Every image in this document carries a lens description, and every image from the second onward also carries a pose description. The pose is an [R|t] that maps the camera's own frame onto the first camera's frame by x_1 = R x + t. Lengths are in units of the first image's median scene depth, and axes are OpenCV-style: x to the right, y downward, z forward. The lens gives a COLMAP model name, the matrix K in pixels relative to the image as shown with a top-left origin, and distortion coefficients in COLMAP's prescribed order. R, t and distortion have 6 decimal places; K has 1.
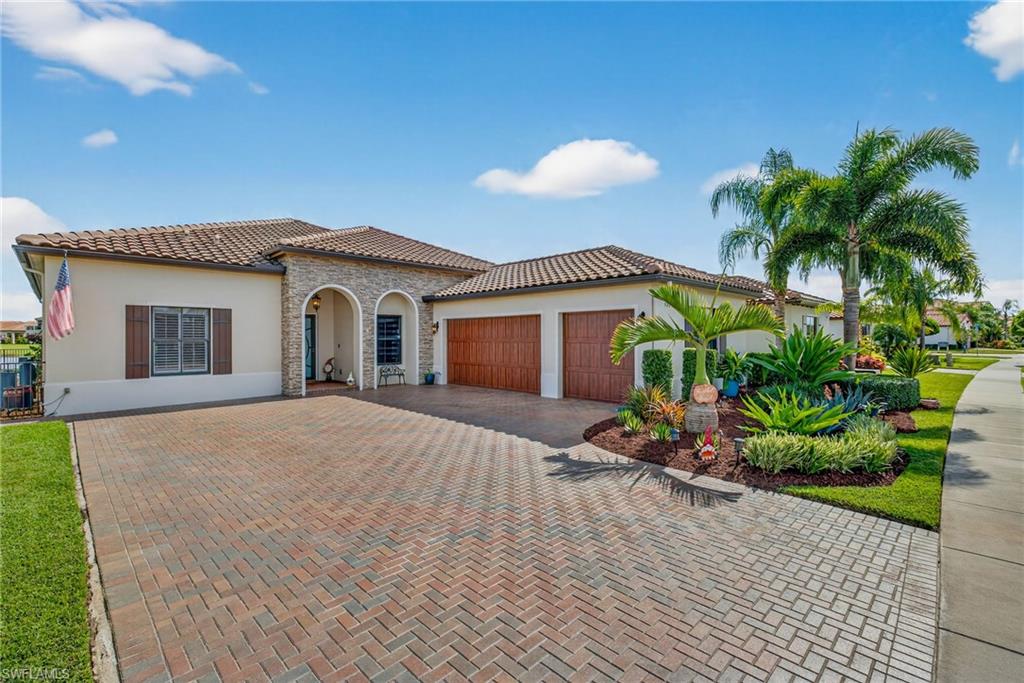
lens RADIAL K [[455.8, 0, 513.3], [0, 455.8, 343.8], [0, 0, 1]] dist [0.007477, -0.000209]
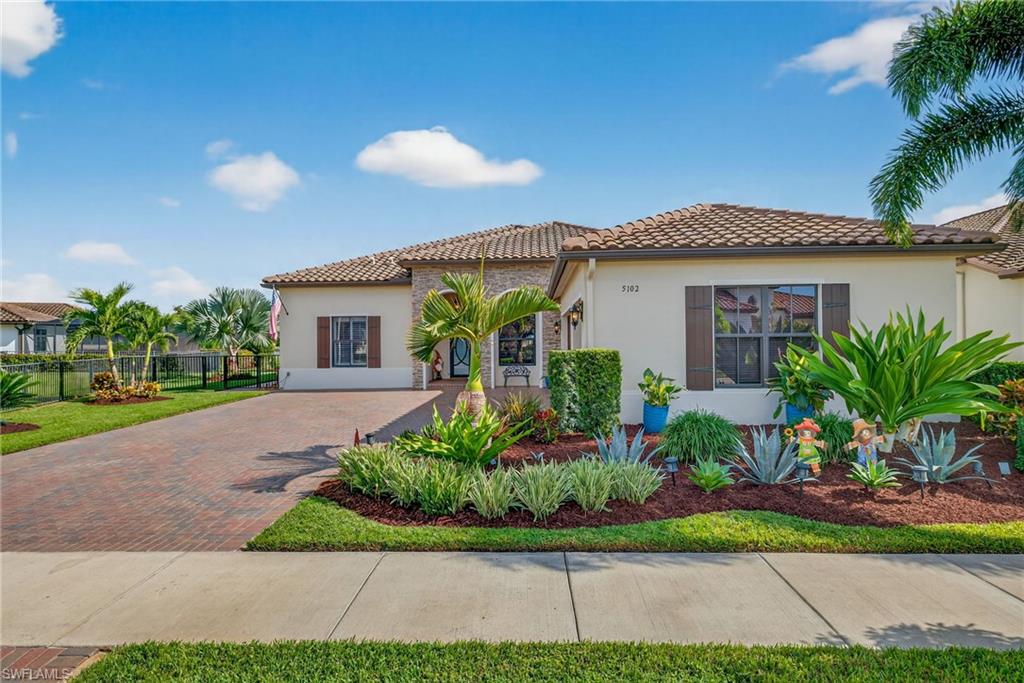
lens RADIAL K [[537.8, 0, 511.4], [0, 537.8, 339.3], [0, 0, 1]] dist [0.000397, 0.000045]
pose [[0.670958, -0.014364, -0.741356, 0.731964], [-0.003143, 0.999748, -0.022216, 0.019595], [0.741488, 0.017236, 0.670744, 0.274054]]
